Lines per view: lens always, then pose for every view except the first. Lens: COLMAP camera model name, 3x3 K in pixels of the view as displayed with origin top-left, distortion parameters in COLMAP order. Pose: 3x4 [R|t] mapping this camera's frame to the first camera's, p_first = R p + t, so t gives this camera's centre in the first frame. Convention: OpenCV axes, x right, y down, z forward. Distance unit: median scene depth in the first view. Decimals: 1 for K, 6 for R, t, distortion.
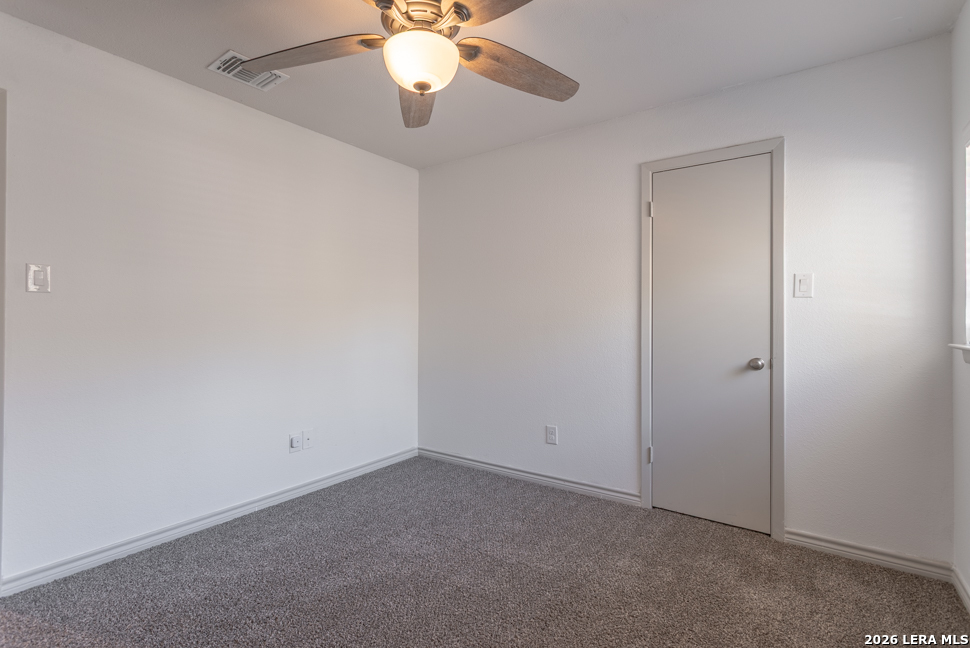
lens RADIAL K [[458.4, 0, 483.3], [0, 458.4, 316.0], [0, 0, 1]] dist [0.003754, 0.000151]
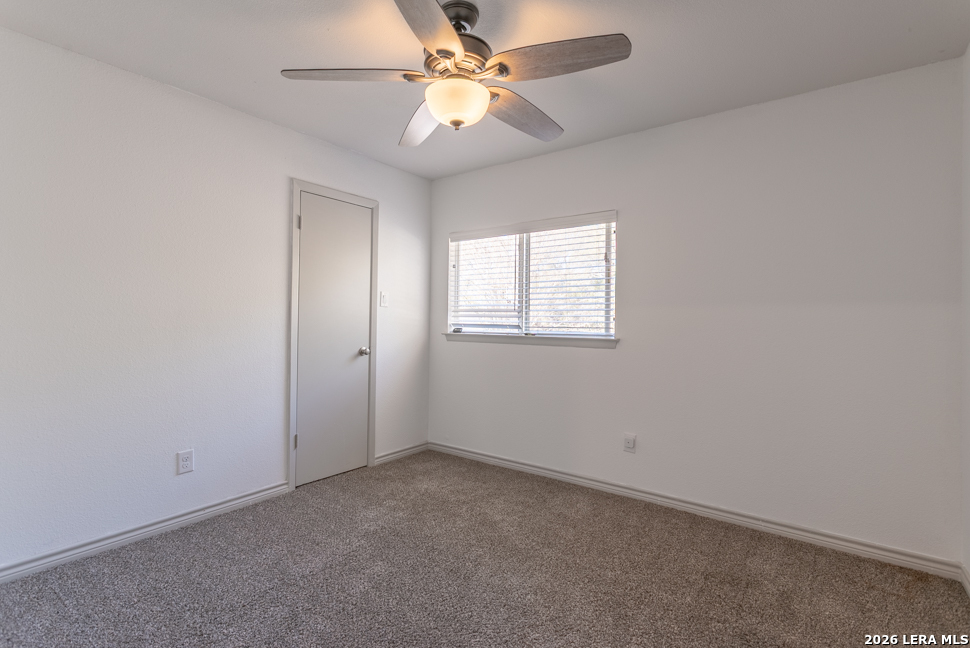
lens RADIAL K [[458.4, 0, 483.3], [0, 458.4, 316.0], [0, 0, 1]] dist [0.003754, 0.000151]
pose [[0.026125, 0.007930, 0.999627, -0.749217], [-0.015784, 0.999847, -0.007519, -0.001749], [-0.999534, -0.015582, 0.026246, 0.520931]]
